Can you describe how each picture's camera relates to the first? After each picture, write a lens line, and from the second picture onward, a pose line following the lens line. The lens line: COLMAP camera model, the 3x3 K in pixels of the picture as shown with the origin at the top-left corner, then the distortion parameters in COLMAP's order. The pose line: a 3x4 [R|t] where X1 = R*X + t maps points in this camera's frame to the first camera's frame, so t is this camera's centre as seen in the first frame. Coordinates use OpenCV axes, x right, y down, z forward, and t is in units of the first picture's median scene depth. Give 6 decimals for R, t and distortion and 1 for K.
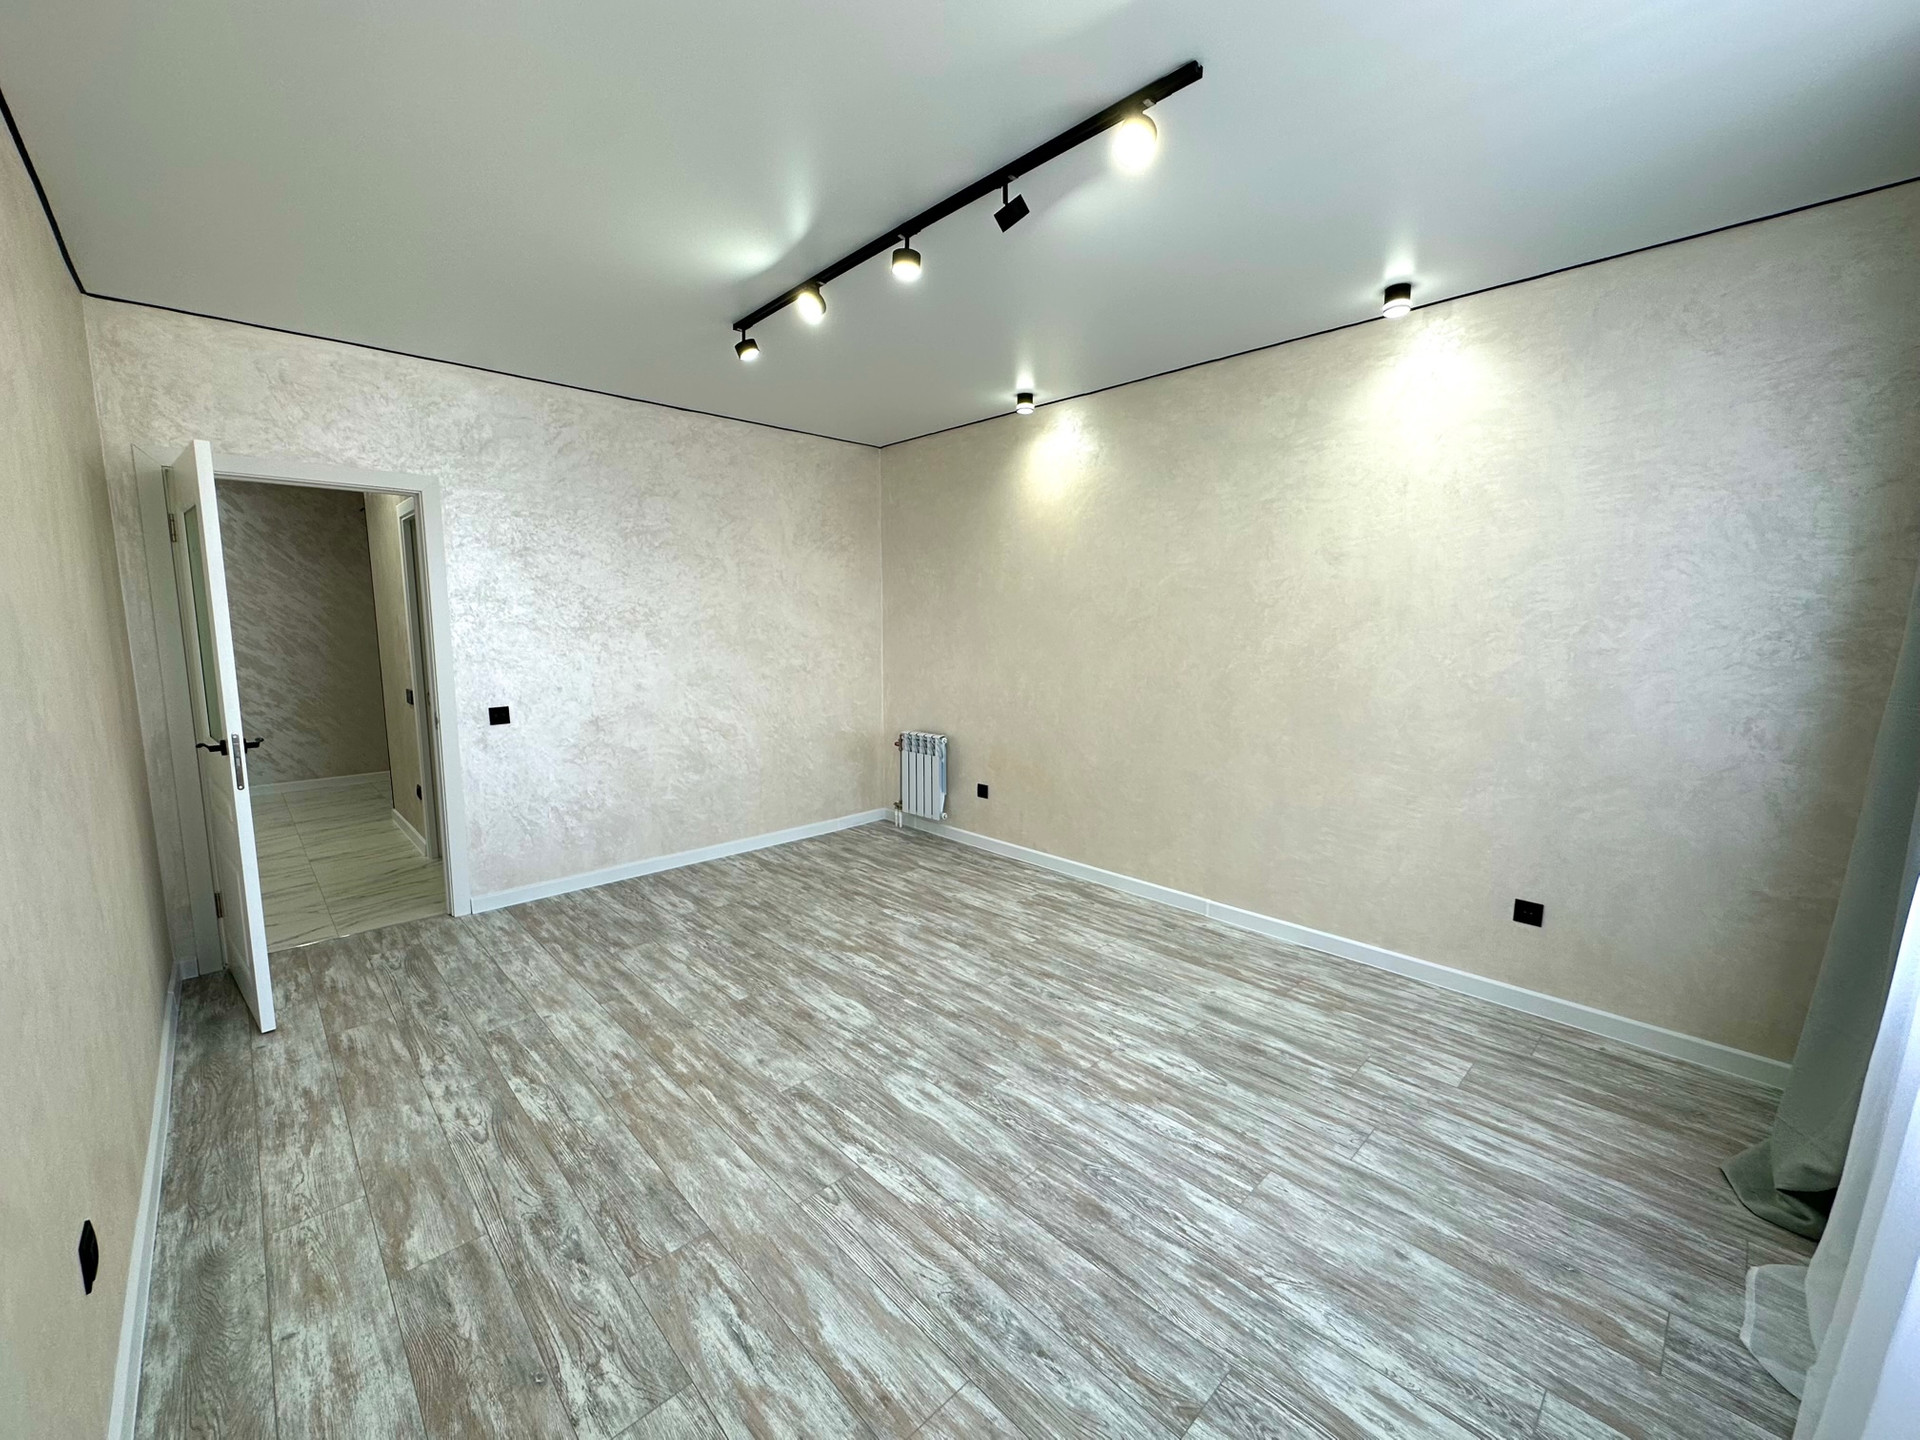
lens RADIAL K [[766.7, 0, 957.3], [0, 766.7, 718.4], [0, 0, 1]] dist [-0.002443, 0.000138]
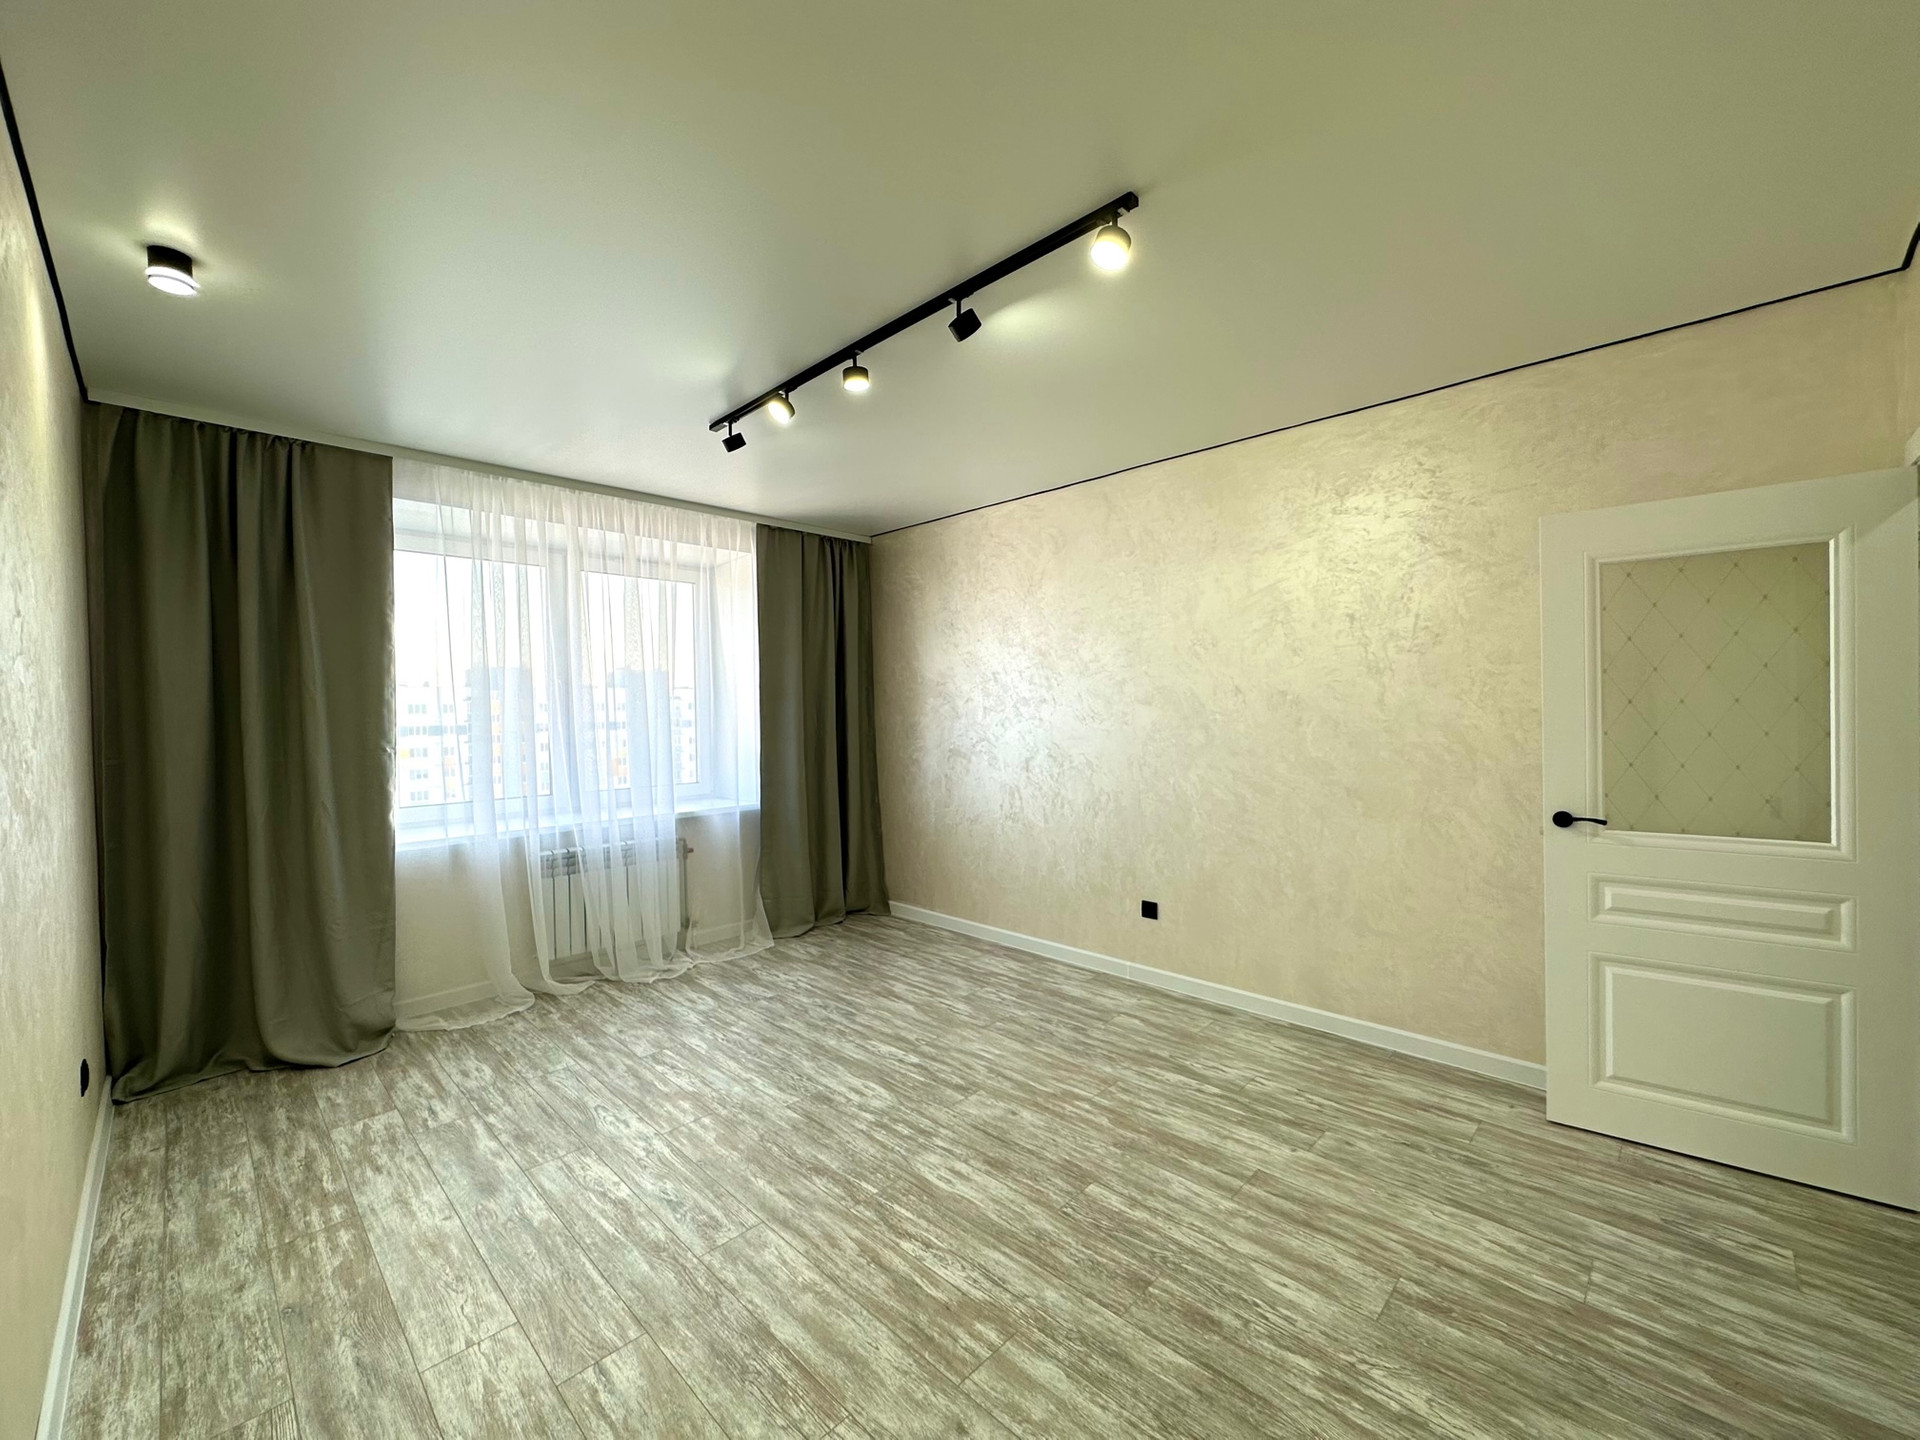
lens RADIAL K [[766.7, 0, 957.3], [0, 766.7, 718.4], [0, 0, 1]] dist [-0.002443, 0.000138]
pose [[-0.999270, 0.015890, -0.034730, -0.145697], [0.010791, 0.989754, 0.142377, -0.233261], [0.036637, 0.141899, -0.989203, 1.900821]]
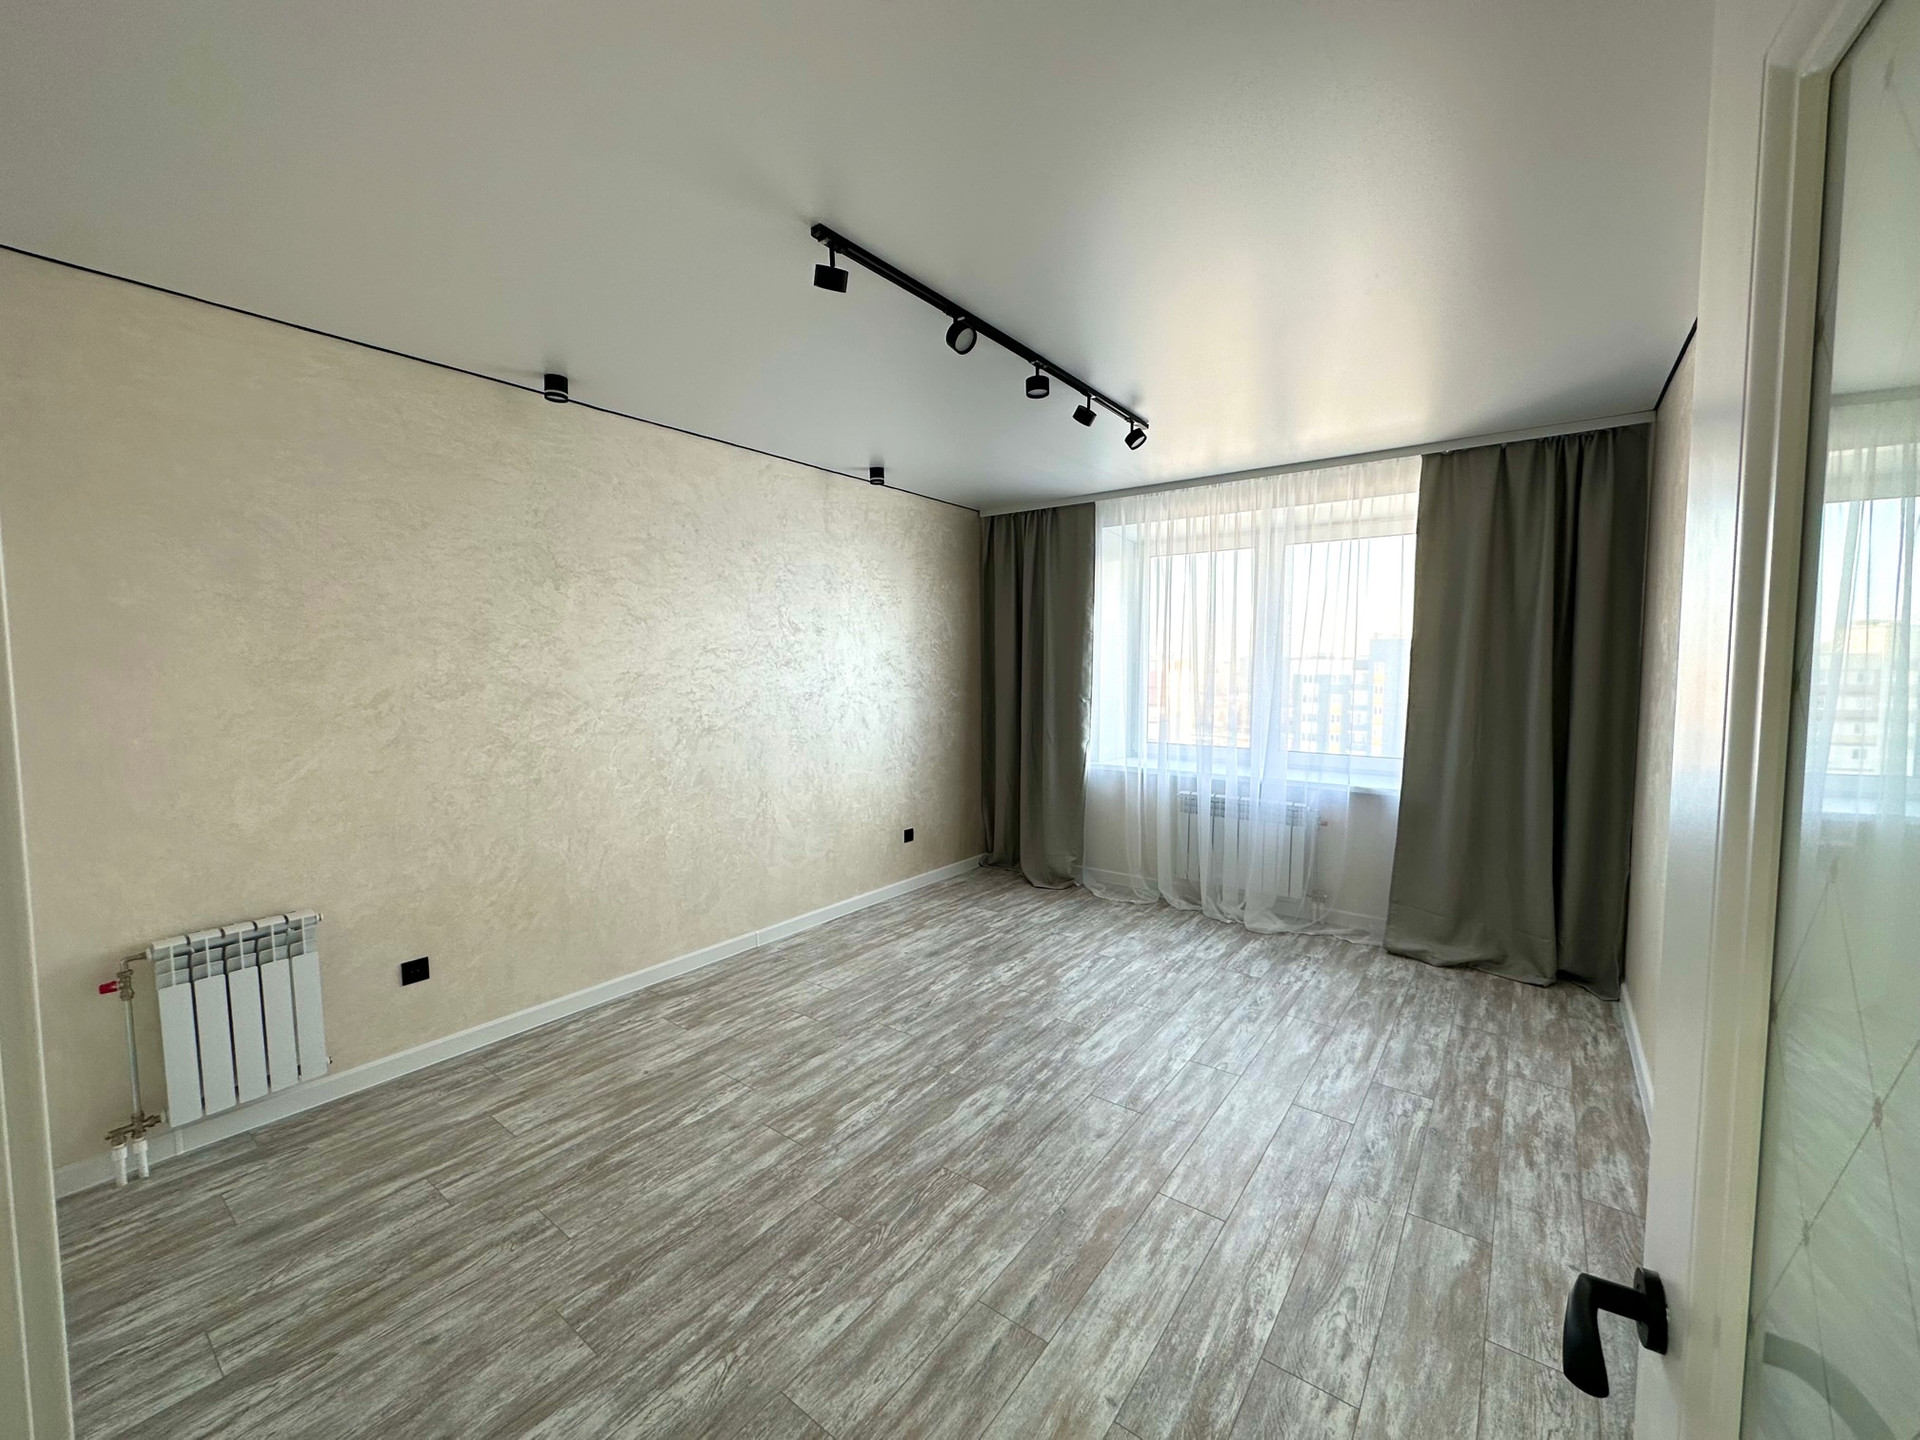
lens RADIAL K [[766.7, 0, 957.3], [0, 766.7, 718.4], [0, 0, 1]] dist [-0.002443, 0.000138]
pose [[-0.160624, -0.069078, 0.984595, -1.109104], [0.127812, 0.987693, 0.090146, -0.178546], [-0.978705, 0.140323, -0.149818, 1.208380]]
